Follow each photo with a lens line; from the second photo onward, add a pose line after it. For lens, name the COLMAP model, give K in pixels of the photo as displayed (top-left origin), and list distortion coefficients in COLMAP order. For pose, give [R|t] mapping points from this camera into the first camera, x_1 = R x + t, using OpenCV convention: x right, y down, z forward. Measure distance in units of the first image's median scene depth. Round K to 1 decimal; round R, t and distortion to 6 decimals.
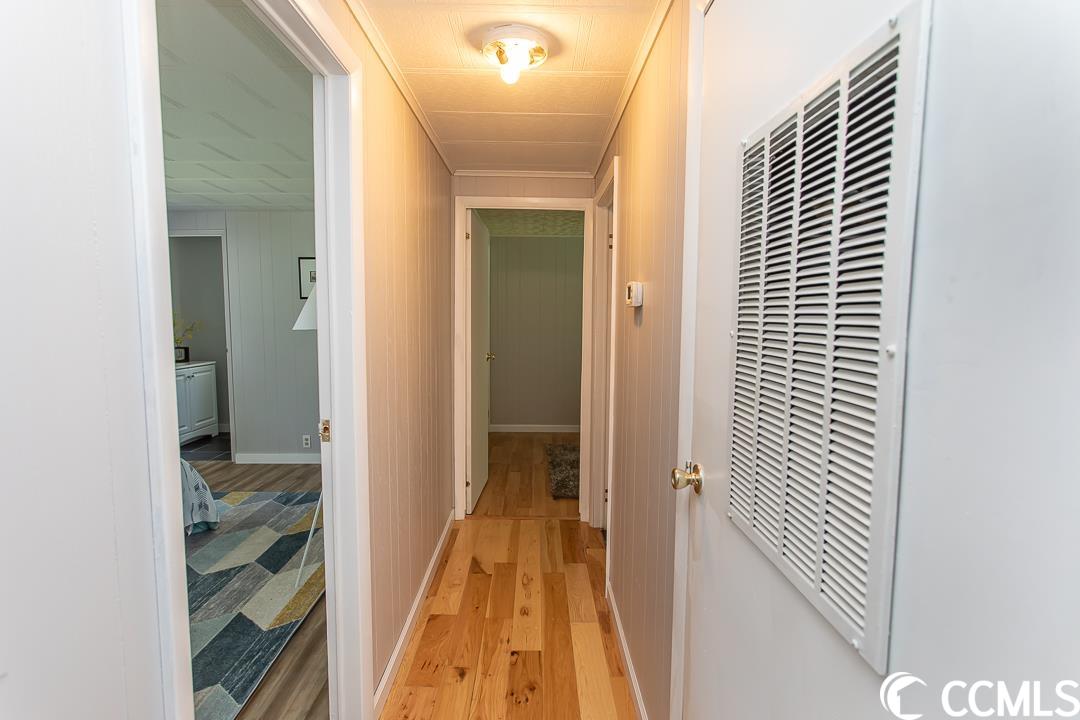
lens RADIAL K [[522.9, 0, 536.9], [0, 522.9, 358.1], [0, 0, 1]] dist [-0.016202, 0.008601]
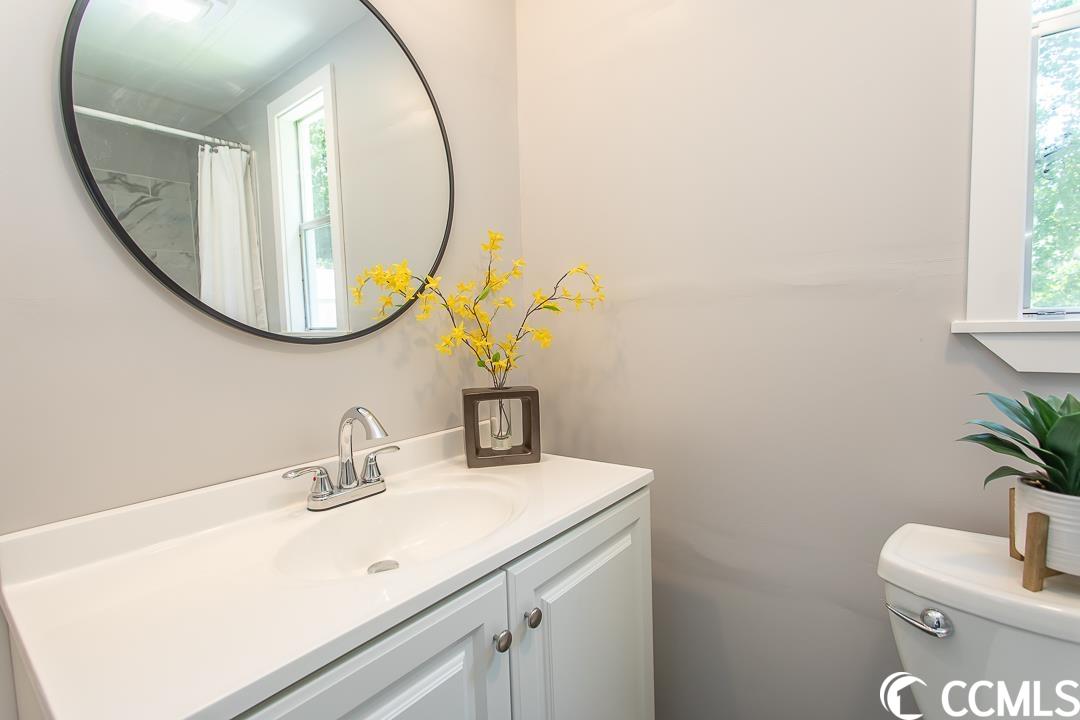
lens RADIAL K [[534.4, 0, 536.8], [0, 534.4, 358.5], [0, 0, 1]] dist [-0.013859, 0.007502]
pose [[0.779518, 0.015975, -0.626176, -0.693018], [-0.020040, 0.999799, 0.000560, -0.044355], [0.626059, 0.012112, 0.779682, 1.074890]]
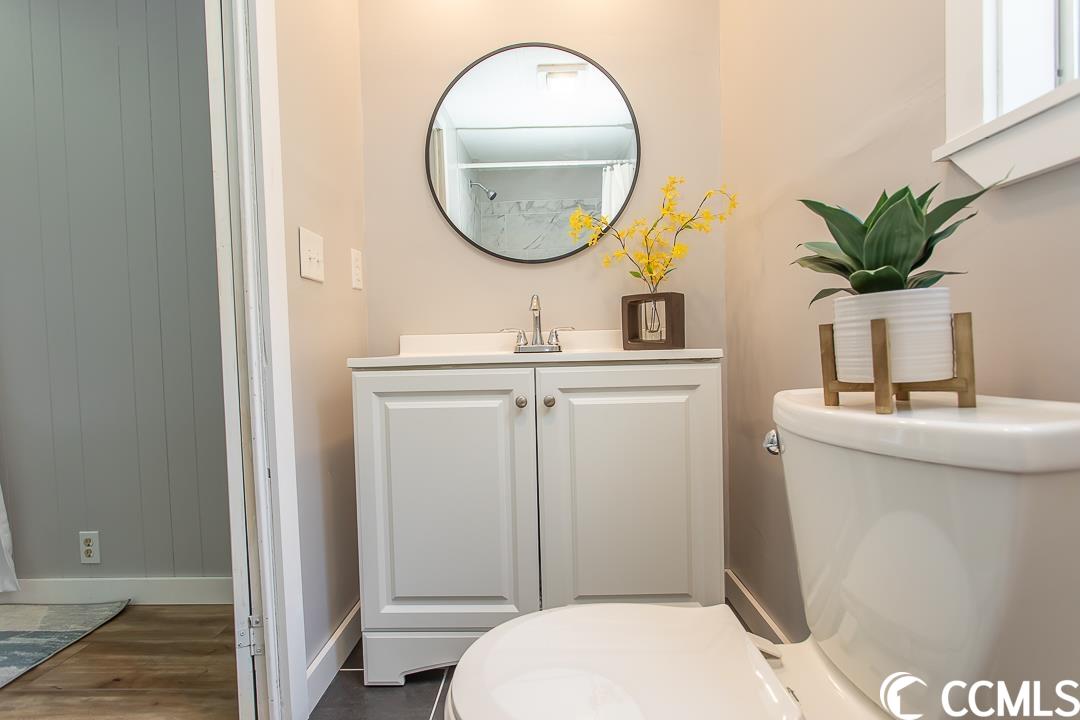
lens RADIAL K [[522.9, 0, 536.9], [0, 522.9, 358.1], [0, 0, 1]] dist [-0.016202, 0.008601]
pose [[-0.027694, 0.029688, -0.999175, -0.517737], [-0.056739, 0.997901, 0.031223, 0.009247], [0.998005, 0.057557, -0.025952, 1.211584]]
